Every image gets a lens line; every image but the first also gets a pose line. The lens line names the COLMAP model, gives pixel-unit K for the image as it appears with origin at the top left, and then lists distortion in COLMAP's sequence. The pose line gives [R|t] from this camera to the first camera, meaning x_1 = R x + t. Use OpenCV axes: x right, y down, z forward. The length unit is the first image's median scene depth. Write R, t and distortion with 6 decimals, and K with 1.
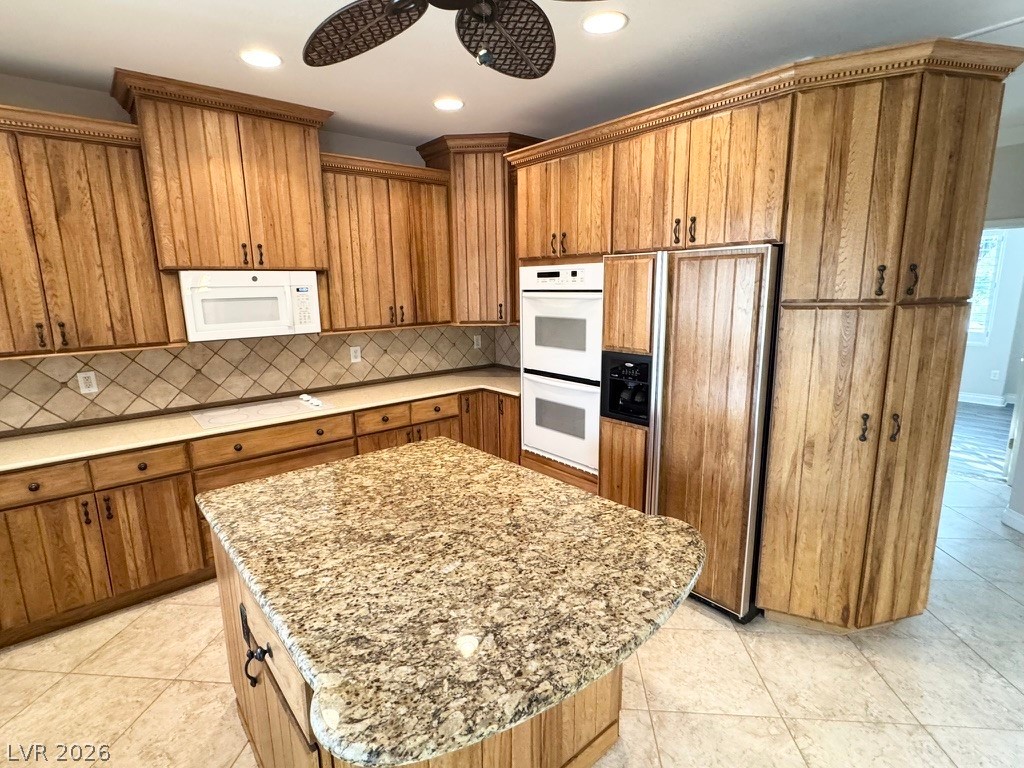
lens RADIAL K [[504.5, 0, 507.7], [0, 504.5, 382.9], [0, 0, 1]] dist [-0.002437, -0.000883]
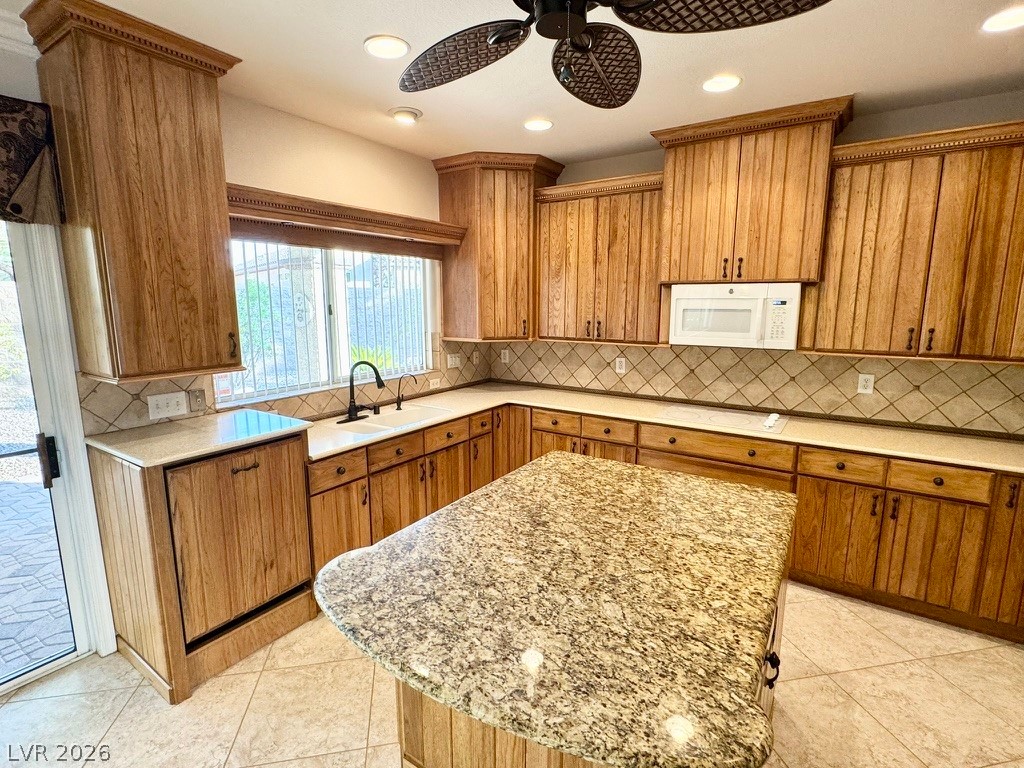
lens RADIAL K [[504.5, 0, 507.1], [0, 504.5, 382.8], [0, 0, 1]] dist [-0.002437, -0.000883]
pose [[0.281704, 0.173799, -0.943630, 0.456379], [-0.187193, 0.974516, 0.123604, -0.076564], [0.941064, 0.141821, 0.307059, 0.322449]]
